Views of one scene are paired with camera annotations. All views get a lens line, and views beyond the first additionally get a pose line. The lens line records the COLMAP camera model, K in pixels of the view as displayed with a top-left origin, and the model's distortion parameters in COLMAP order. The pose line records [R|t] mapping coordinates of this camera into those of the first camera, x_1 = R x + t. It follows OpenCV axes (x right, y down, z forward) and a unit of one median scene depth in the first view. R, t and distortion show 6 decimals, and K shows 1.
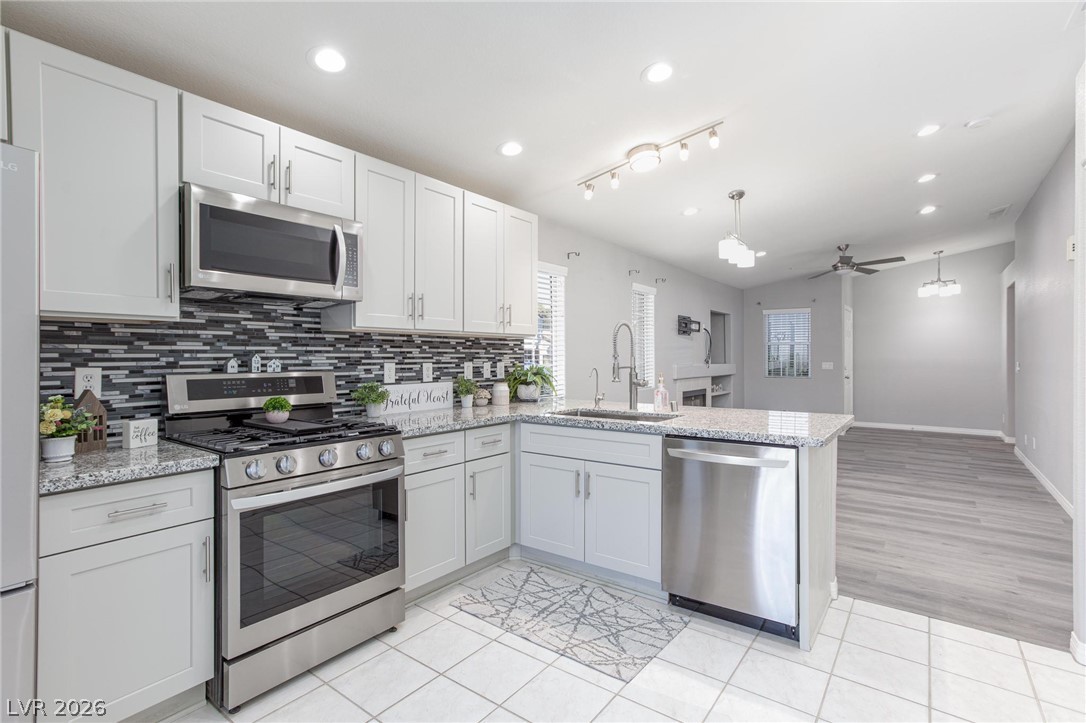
lens RADIAL K [[507.7, 0, 524.8], [0, 507.7, 361.8], [0, 0, 1]] dist [-0.027587, 0.012162]
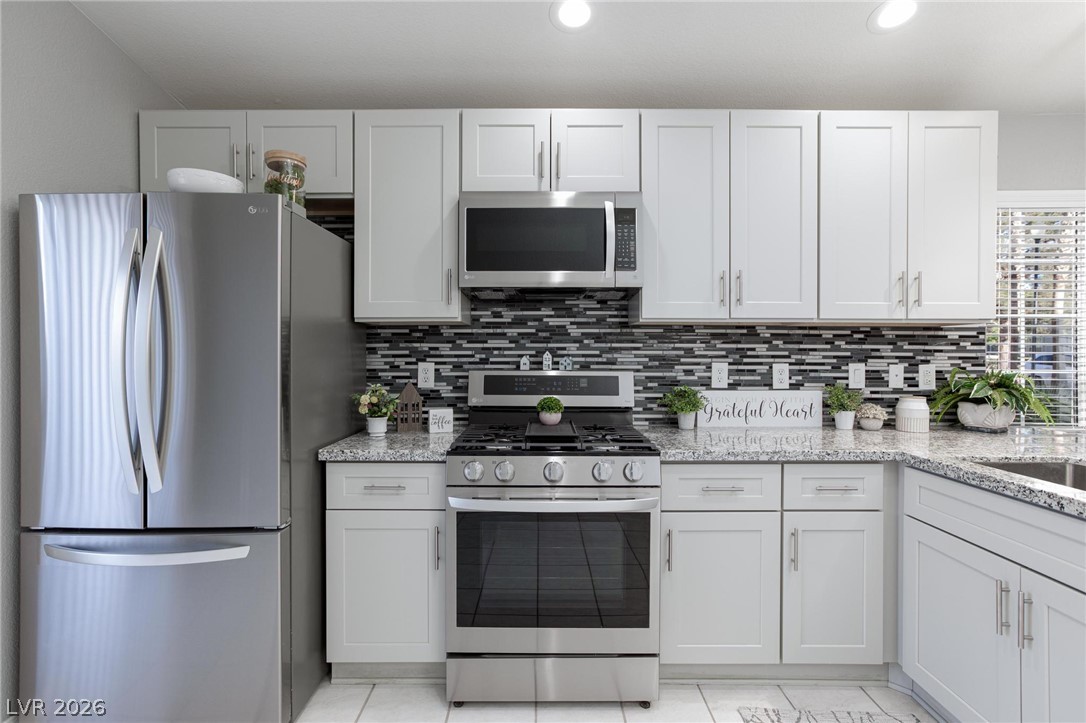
lens RADIAL K [[507.7, 0, 547.5], [0, 507.7, 358.8], [0, 0, 1]] dist [-0.027587, 0.012162]
pose [[0.624158, 0.010436, -0.781228, 0.187137], [-0.011902, 0.999922, 0.003848, -0.003786], [0.781207, 0.006896, 0.624233, 0.299482]]
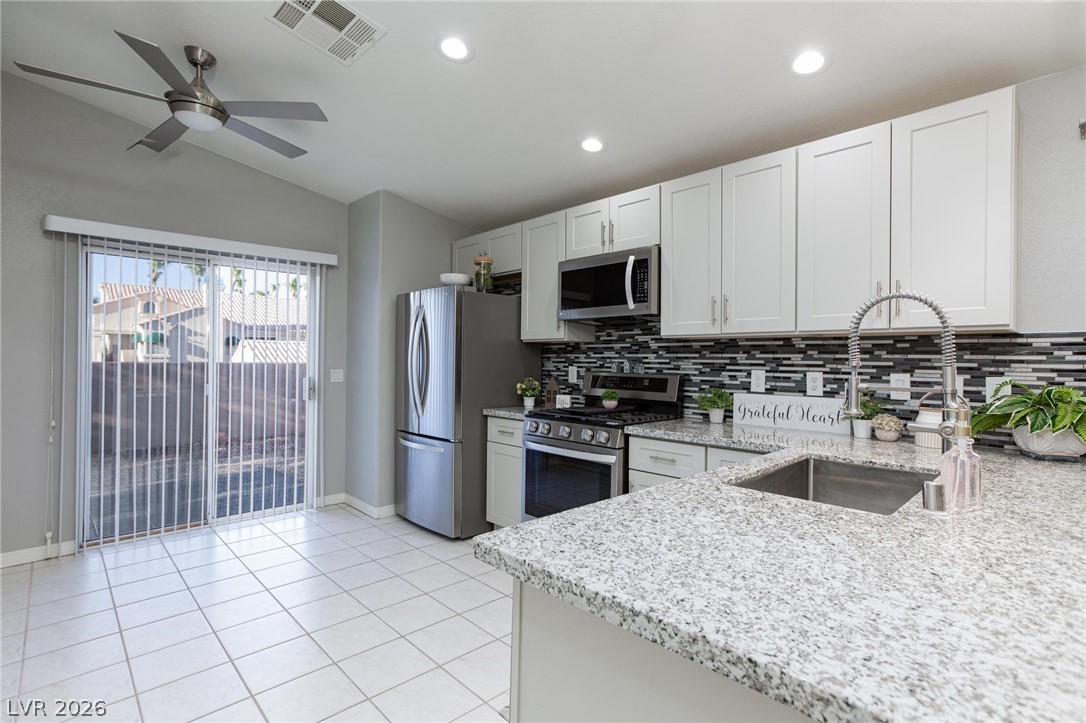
lens RADIAL K [[507.7, 0, 541.1], [0, 507.7, 364.6], [0, 0, 1]] dist [-0.027587, 0.012162]
pose [[-0.118040, 0.006648, -0.992987, 0.701238], [-0.024187, 0.999662, 0.009568, -0.007349], [0.992714, 0.025146, -0.117839, 0.729200]]
